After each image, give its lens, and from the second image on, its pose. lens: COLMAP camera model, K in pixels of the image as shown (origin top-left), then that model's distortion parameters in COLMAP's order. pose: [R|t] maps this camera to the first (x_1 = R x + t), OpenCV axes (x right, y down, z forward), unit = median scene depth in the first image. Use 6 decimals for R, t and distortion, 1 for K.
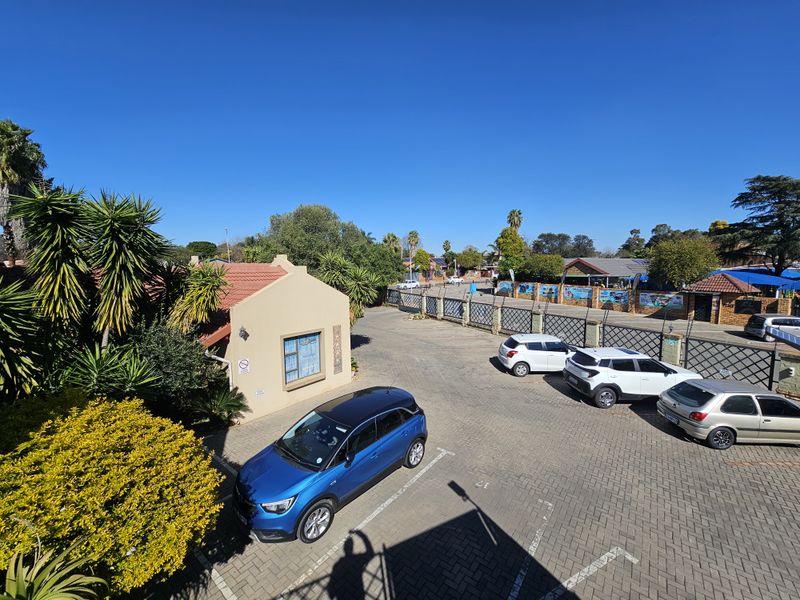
lens RADIAL K [[325.2, 0, 400.9], [0, 325.2, 298.8], [0, 0, 1]] dist [-0.002813, 0.000708]
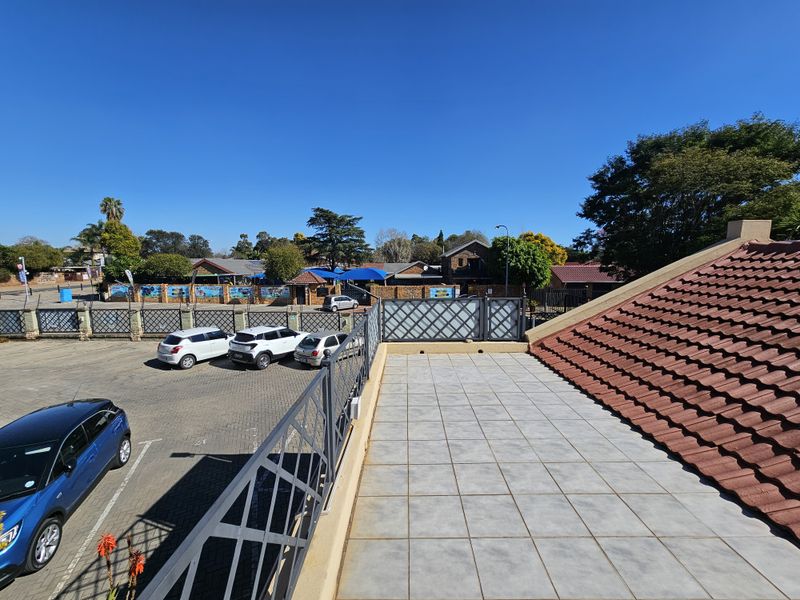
lens RADIAL K [[325.2, 0, 400.9], [0, 325.2, 298.8], [0, 0, 1]] dist [-0.002813, 0.000708]
pose [[0.477951, -0.088318, 0.873935, -0.121335], [0.088444, 0.994715, 0.052154, 0.008595], [-0.873922, 0.052367, 0.483236, -0.084800]]
